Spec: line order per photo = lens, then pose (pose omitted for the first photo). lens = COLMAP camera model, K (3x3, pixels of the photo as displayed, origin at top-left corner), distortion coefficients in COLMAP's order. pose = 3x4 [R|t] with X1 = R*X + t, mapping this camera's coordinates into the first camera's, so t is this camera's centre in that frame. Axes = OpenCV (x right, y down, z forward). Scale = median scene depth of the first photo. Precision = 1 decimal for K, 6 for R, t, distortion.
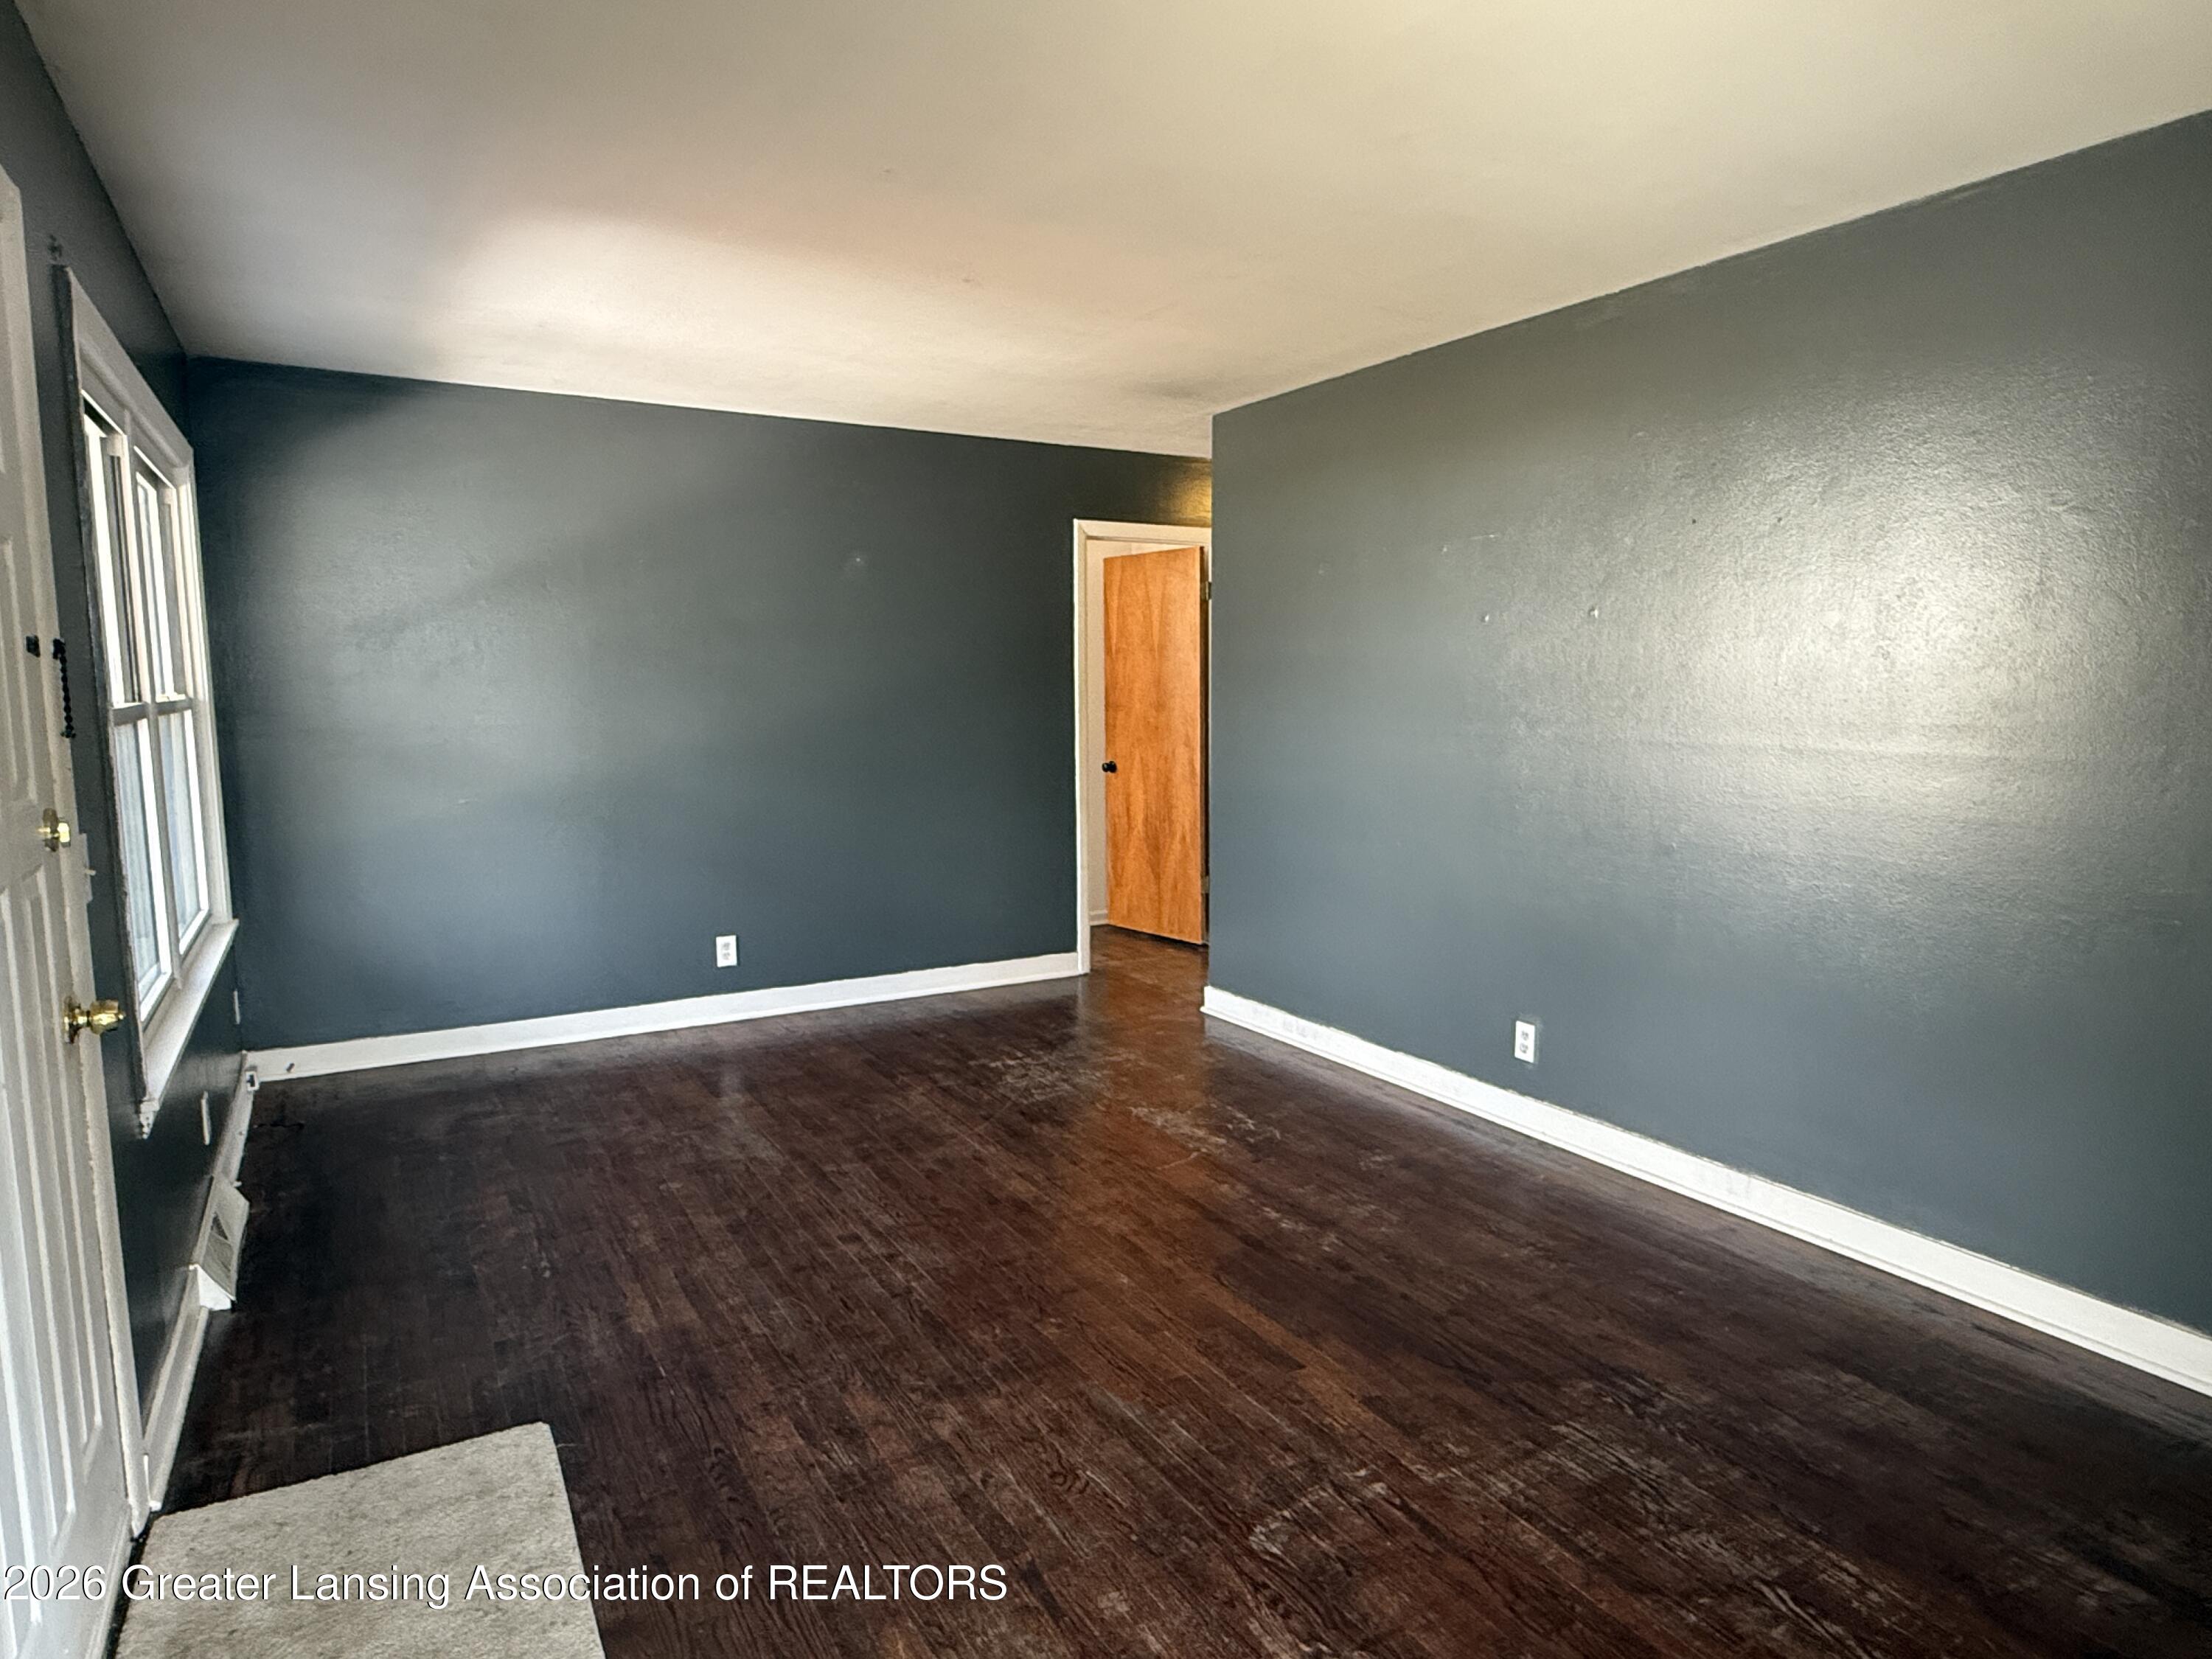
lens RADIAL K [[1290.3, 0, 1089.6], [0, 1290.3, 834.5], [0, 0, 1]] dist [-0.006071, 0.000674]
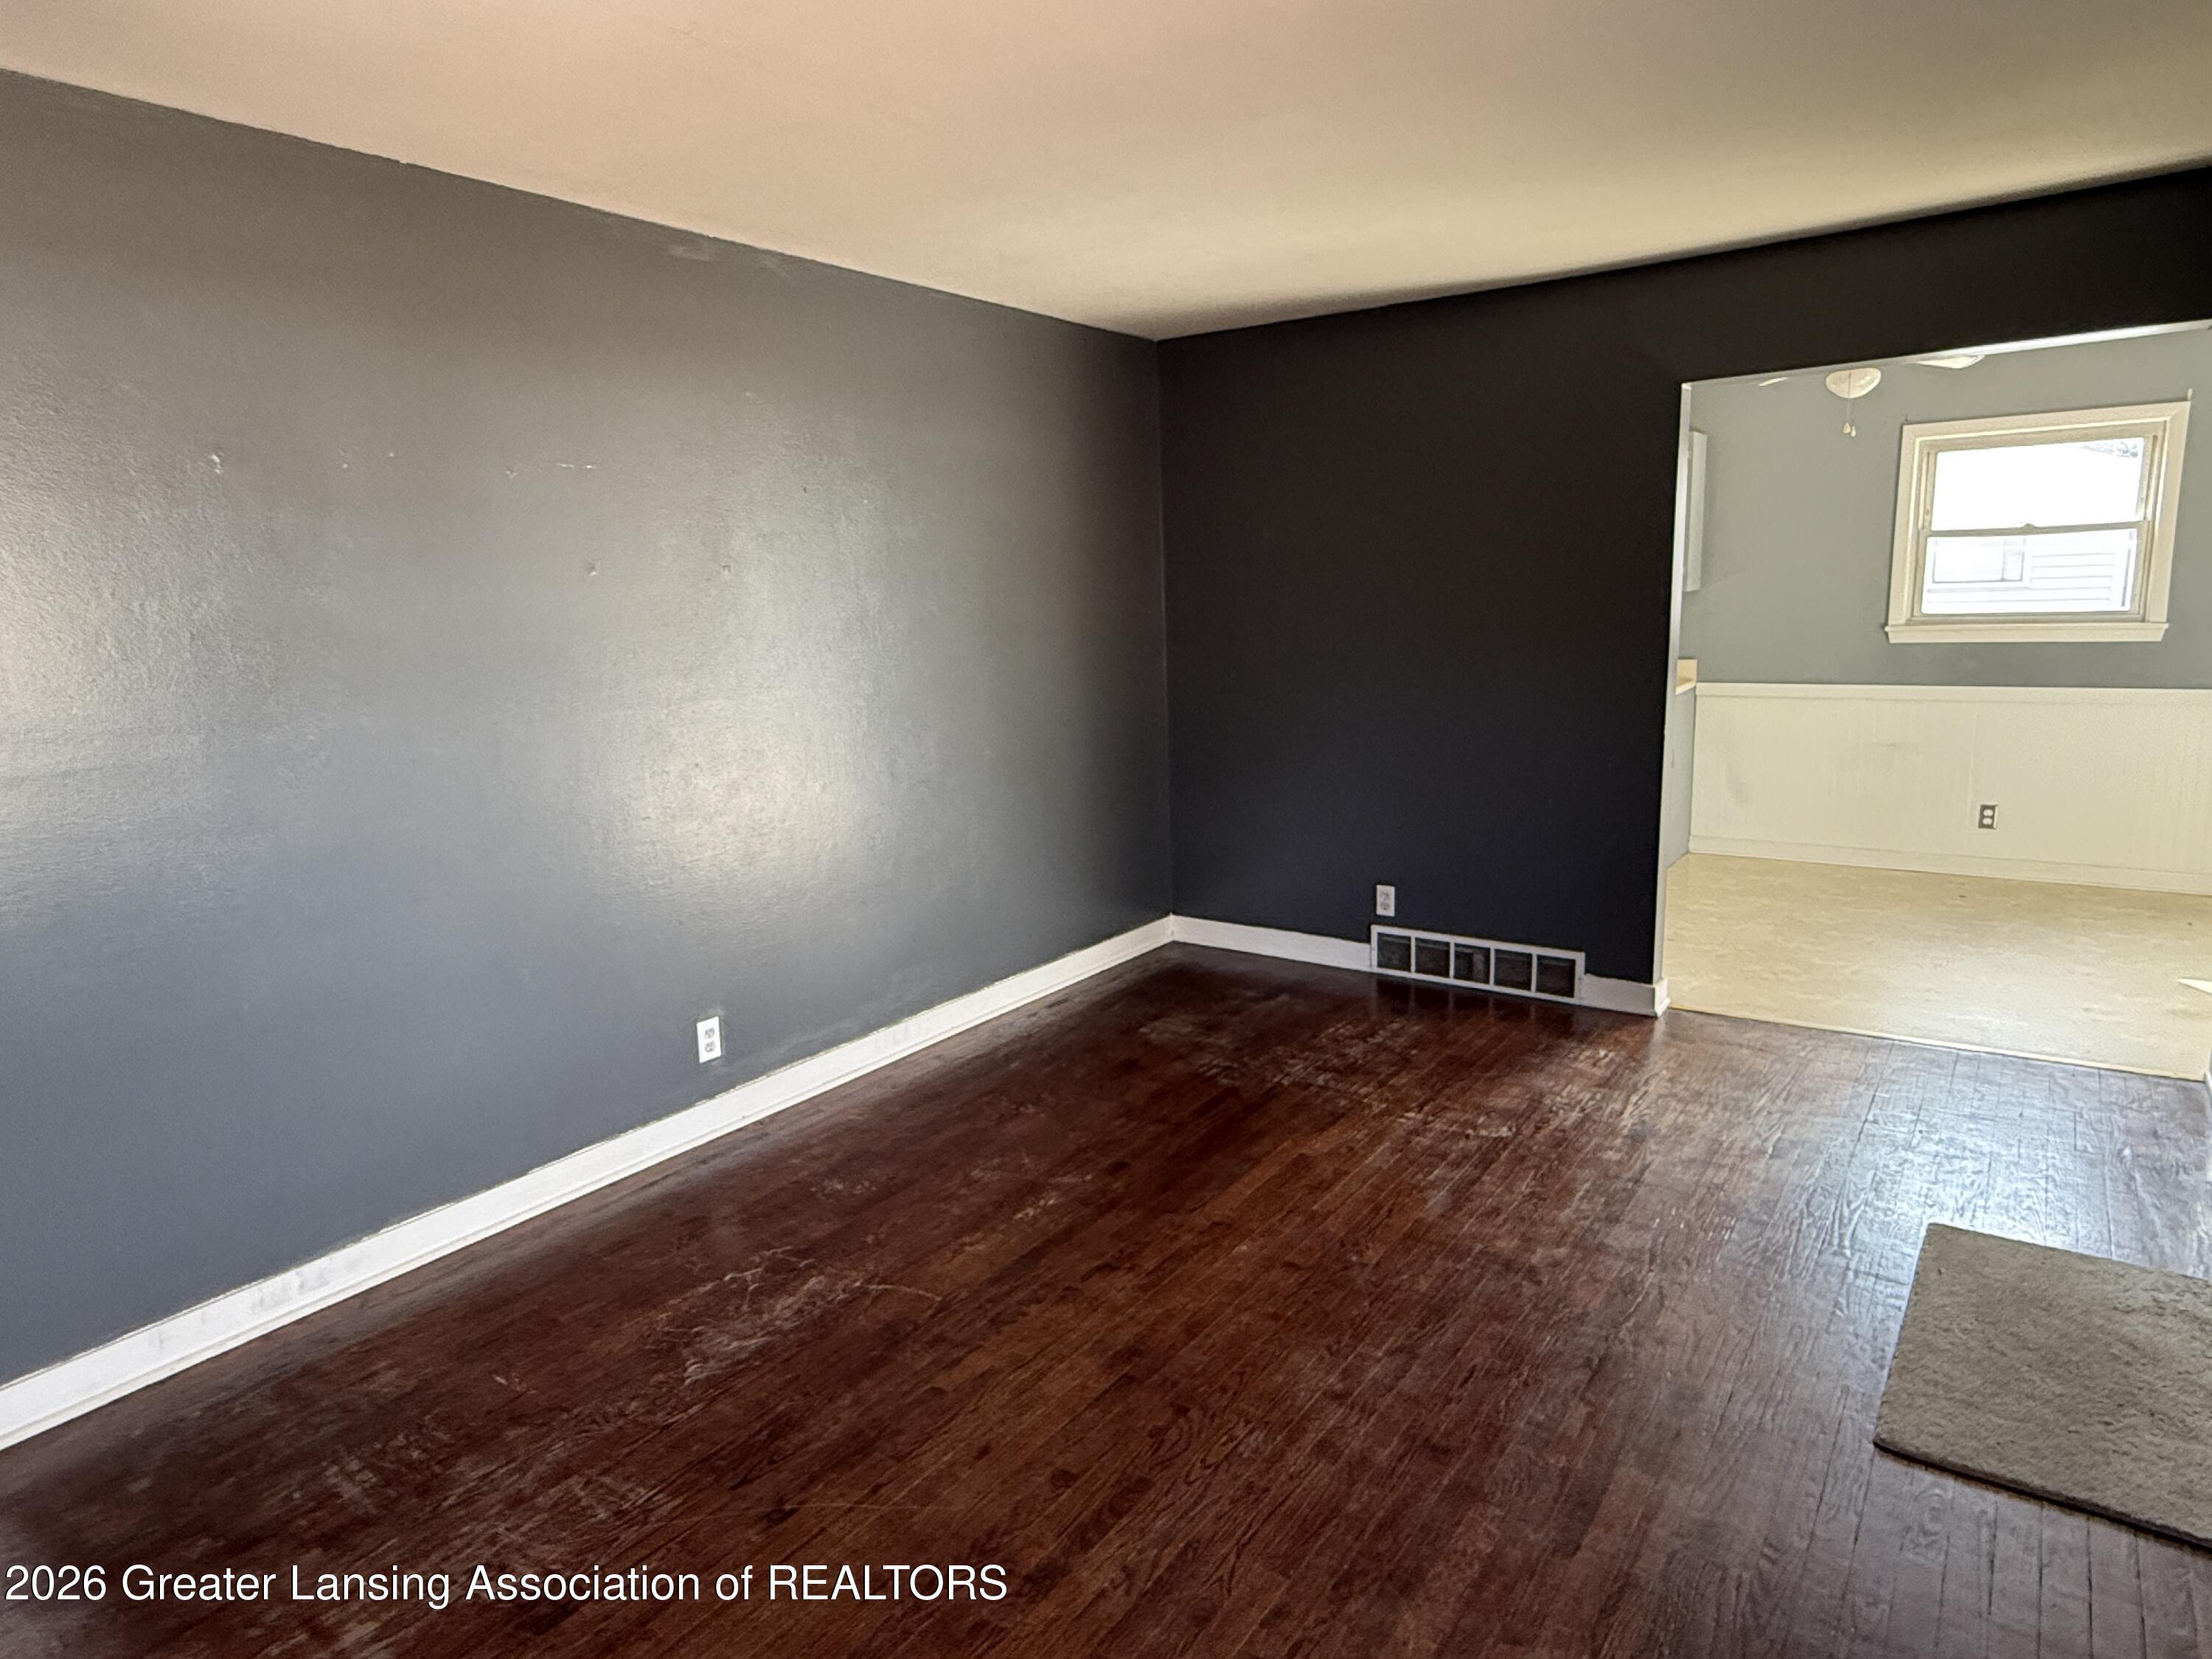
lens RADIAL K [[1290.3, 0, 1089.6], [0, 1290.3, 834.5], [0, 0, 1]] dist [-0.006071, 0.000674]
pose [[-0.402325, -0.153853, 0.902477, -0.722253], [0.146813, 0.962177, 0.229480, -0.190067], [-0.903648, 0.224821, -0.364520, 1.314122]]
